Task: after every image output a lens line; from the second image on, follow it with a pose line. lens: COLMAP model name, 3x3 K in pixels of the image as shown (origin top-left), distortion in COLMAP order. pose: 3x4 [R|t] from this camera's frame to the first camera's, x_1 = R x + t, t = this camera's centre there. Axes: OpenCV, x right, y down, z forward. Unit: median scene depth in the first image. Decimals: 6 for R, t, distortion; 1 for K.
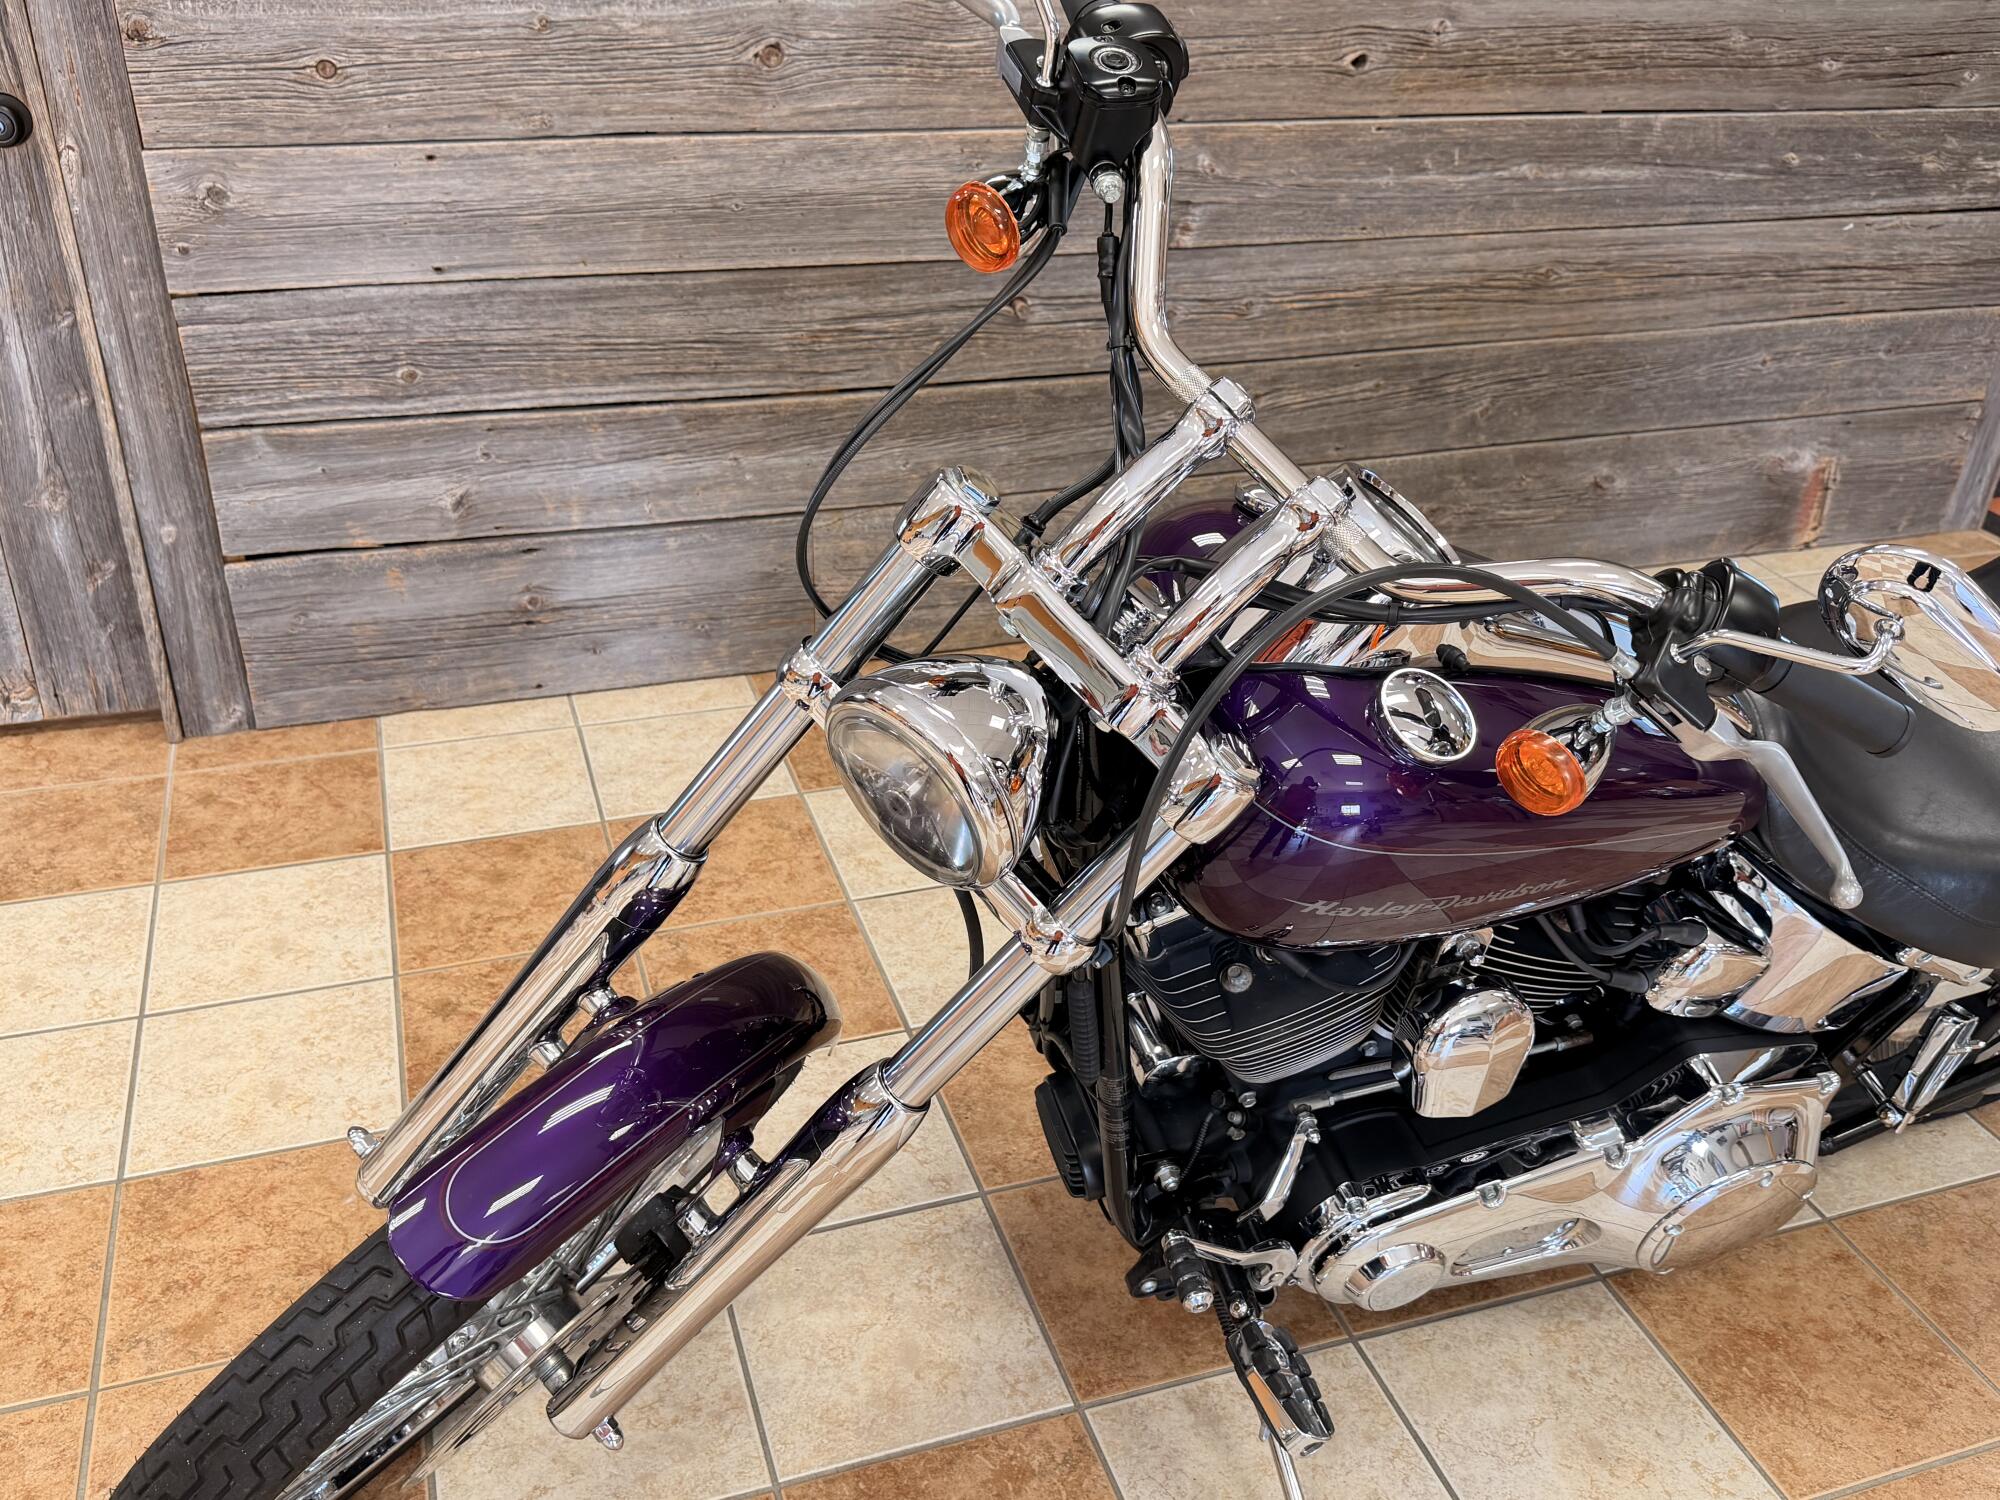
lens RADIAL K [[1720.4, 0, 992.8], [0, 1720.4, 773.3], [0, 0, 1]] dist [0.088308, -0.155384]
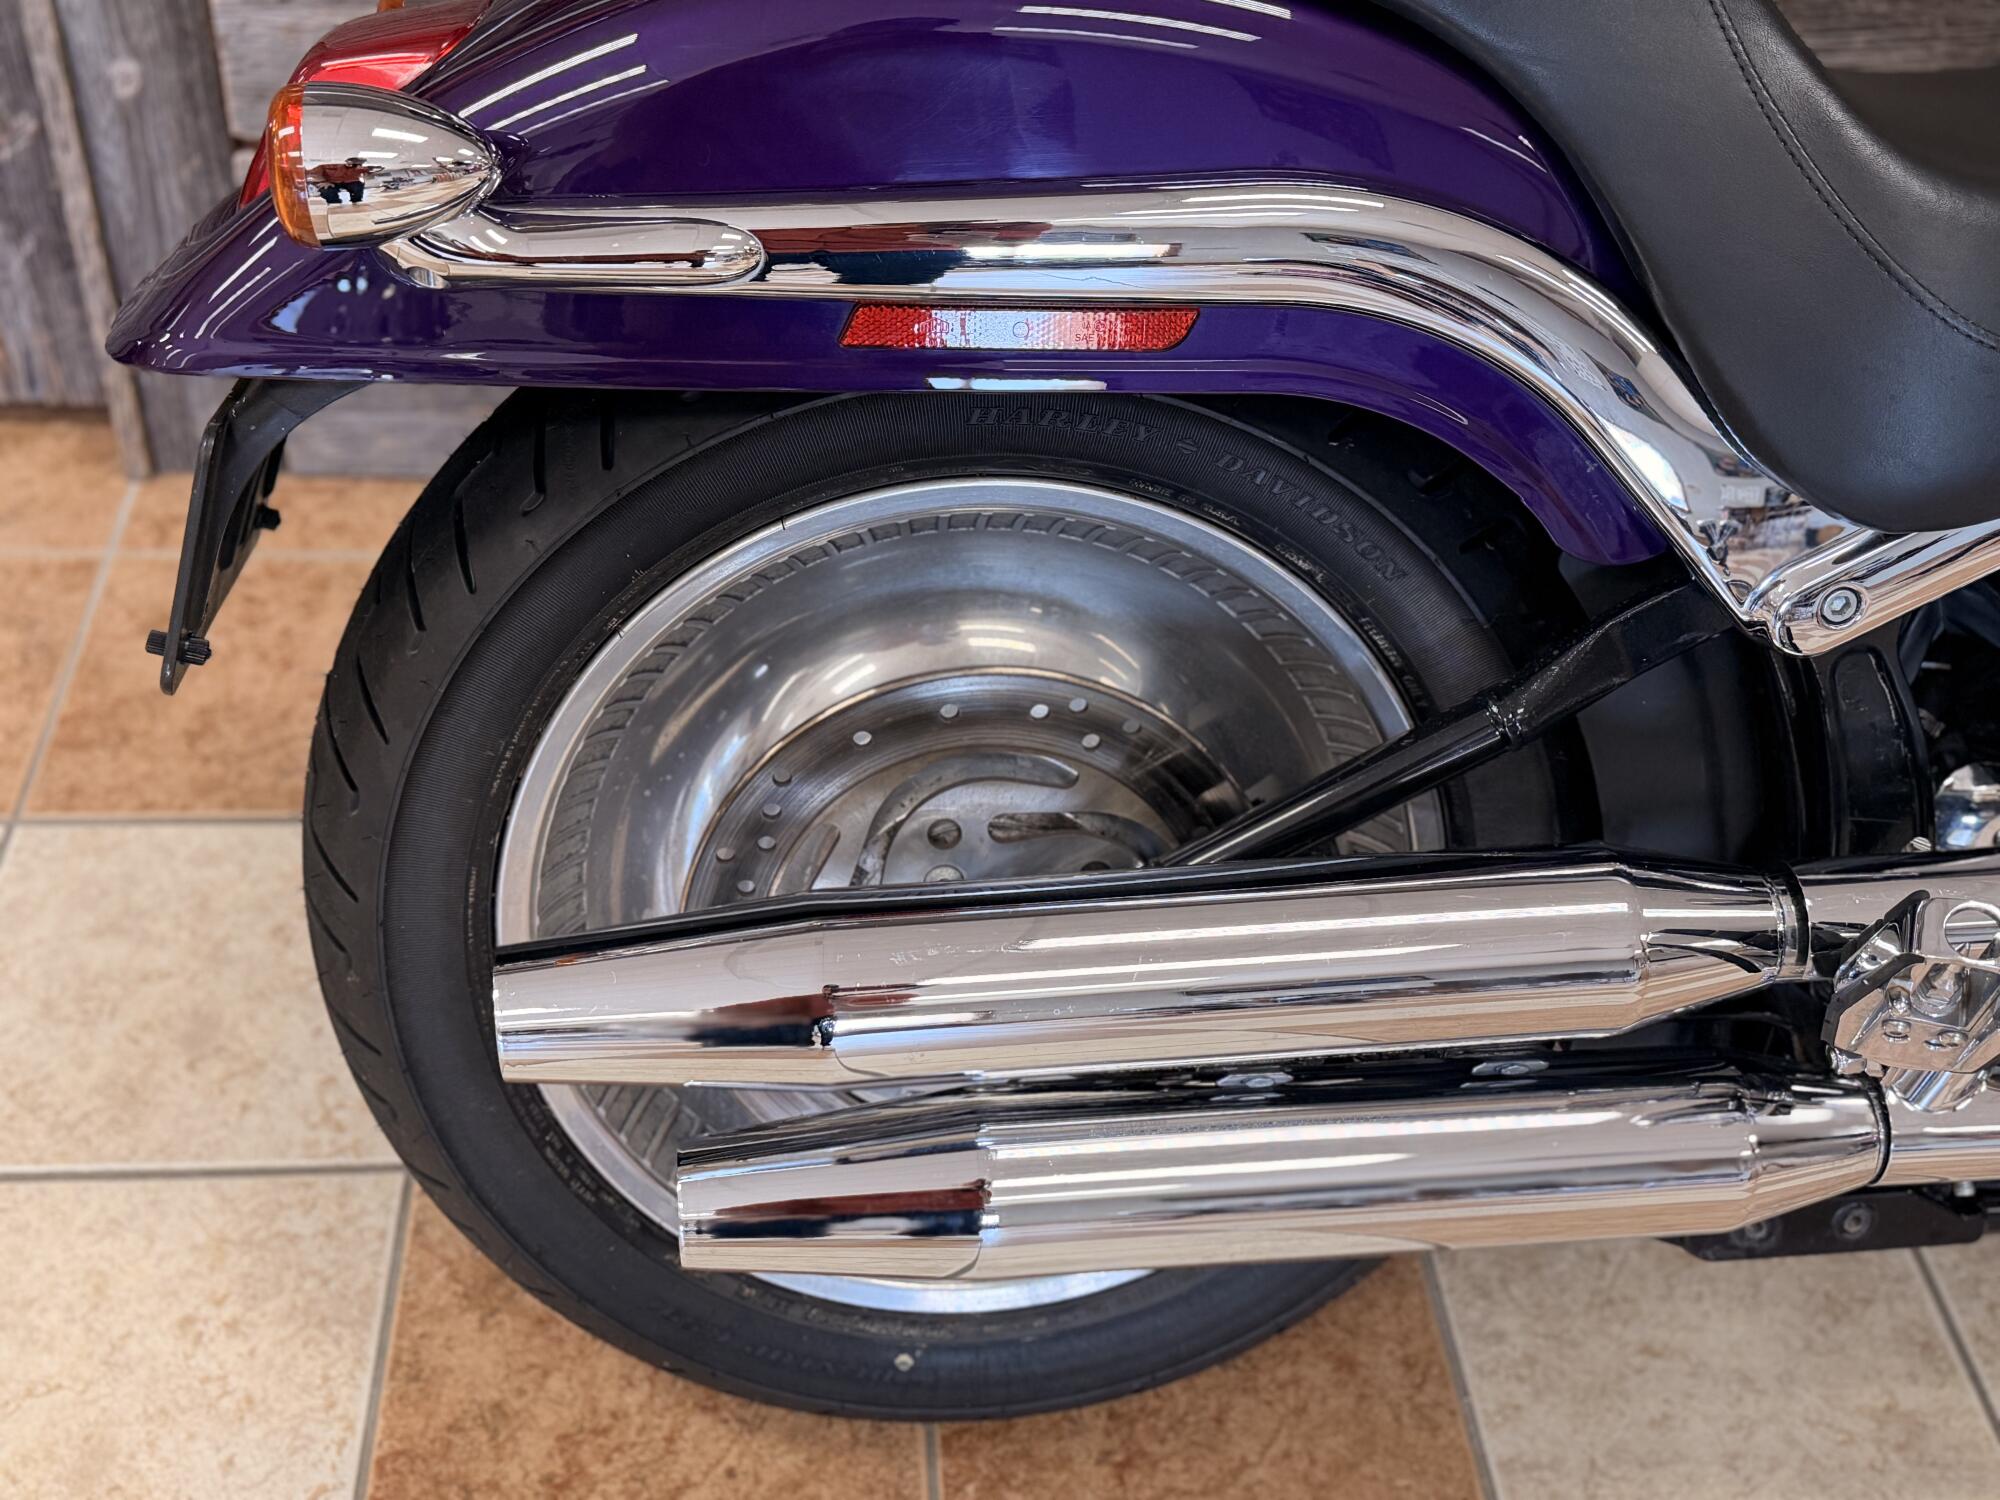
lens RADIAL K [[2209.8, 0, 1002.0], [0, 2209.8, 751.1], [0, 0, 1]] dist [0.005631, 0.000000]
pose [[0.966943, 0.190136, -0.169911, -0.100533], [-0.155216, 0.967547, 0.199401, -0.116747], [0.202310, -0.166437, 0.965075, 0.428451]]
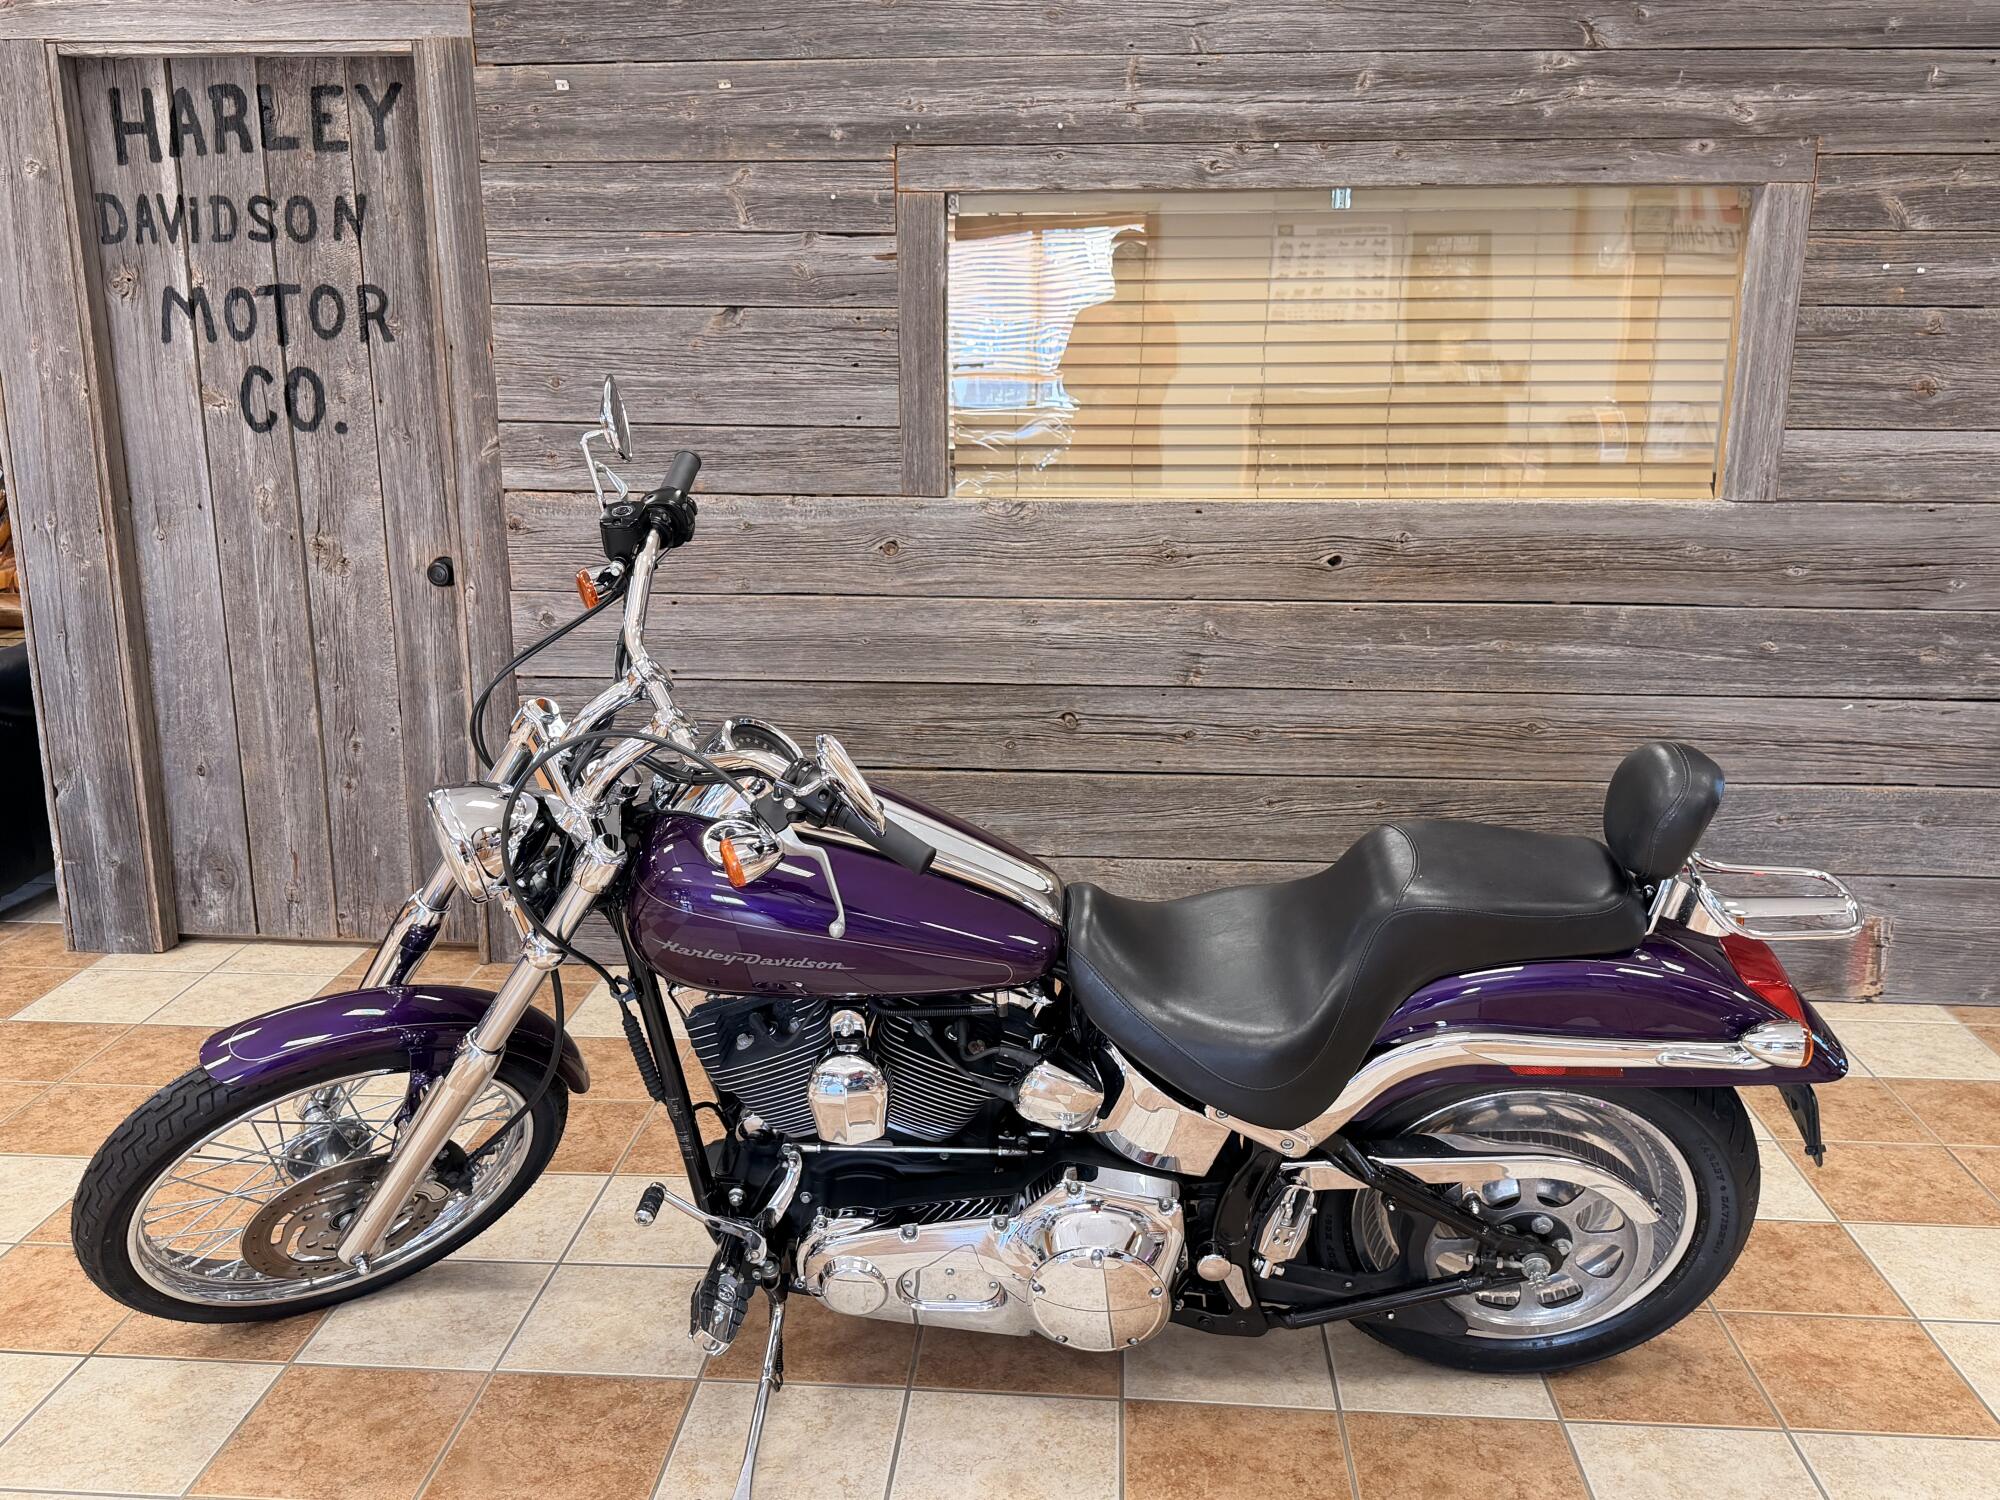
lens RADIAL K [[1720.4, 0, 987.5], [0, 1720.4, 767.0], [0, 0, 1]] dist [0.088308, -0.155384]
pose [[0.918969, 0.059493, -0.389815, 0.536568], [-0.170500, 0.951318, -0.256756, 0.138730], [0.355563, 0.302414, 0.884376, -0.238542]]
